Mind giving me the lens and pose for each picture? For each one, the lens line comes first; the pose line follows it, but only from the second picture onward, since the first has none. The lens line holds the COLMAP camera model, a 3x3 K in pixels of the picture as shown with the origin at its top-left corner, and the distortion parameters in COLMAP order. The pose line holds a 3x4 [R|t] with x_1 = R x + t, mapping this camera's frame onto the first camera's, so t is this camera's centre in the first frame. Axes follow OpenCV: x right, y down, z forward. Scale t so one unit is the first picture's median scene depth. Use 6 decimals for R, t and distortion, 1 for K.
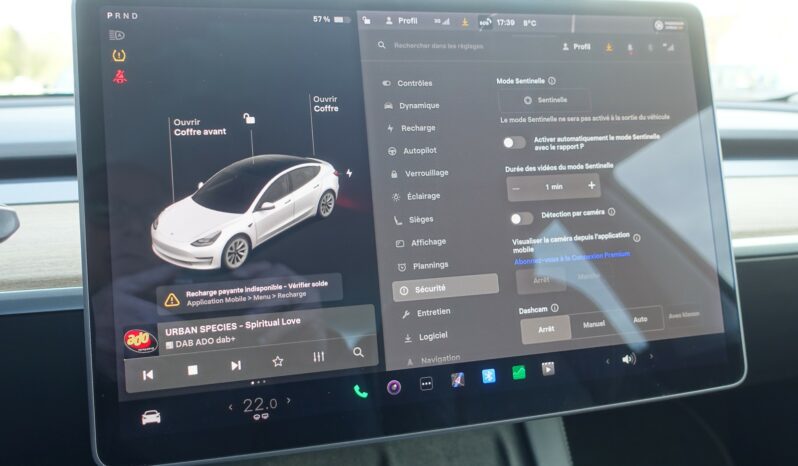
lens RADIAL K [[689.5, 0, 399.0], [0, 689.5, 233.0], [0, 0, 1]] dist [-0.001322, 0.001455]
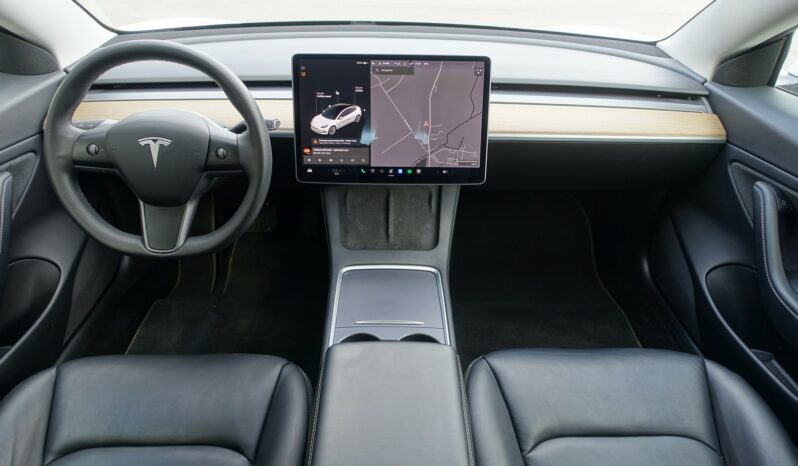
lens RADIAL K [[547.2, 0, 401.9], [0, 547.2, 229.9], [0, 0, 1]] dist [-0.003215, -0.000135]
pose [[0.967996, 0.150859, -0.200561, 0.786196], [-0.074962, 0.936482, 0.342610, -0.498951], [0.239507, -0.316611, 0.917820, -1.759462]]
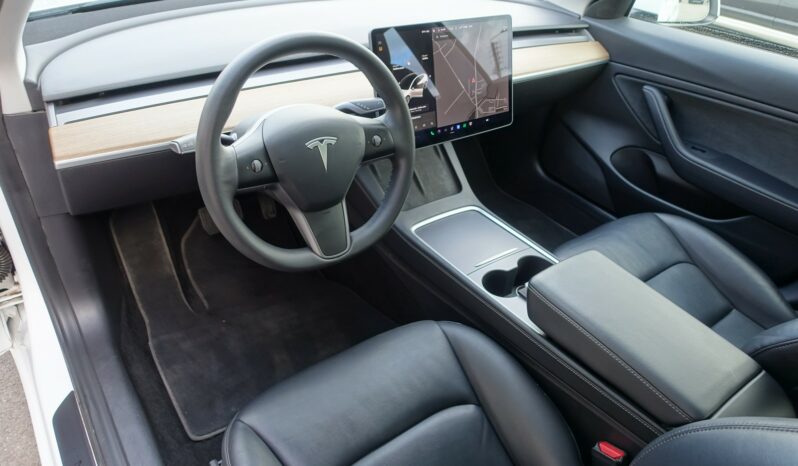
lens RADIAL K [[543.7, 0, 399.6], [0, 543.7, 235.6], [0, 0, 1]] dist [0.004707, 0.001078]
pose [[0.932497, -0.133750, 0.335499, -1.380348], [-0.020352, 0.907971, 0.418538, -0.551668], [-0.360603, -0.397114, 0.843959, -1.845705]]
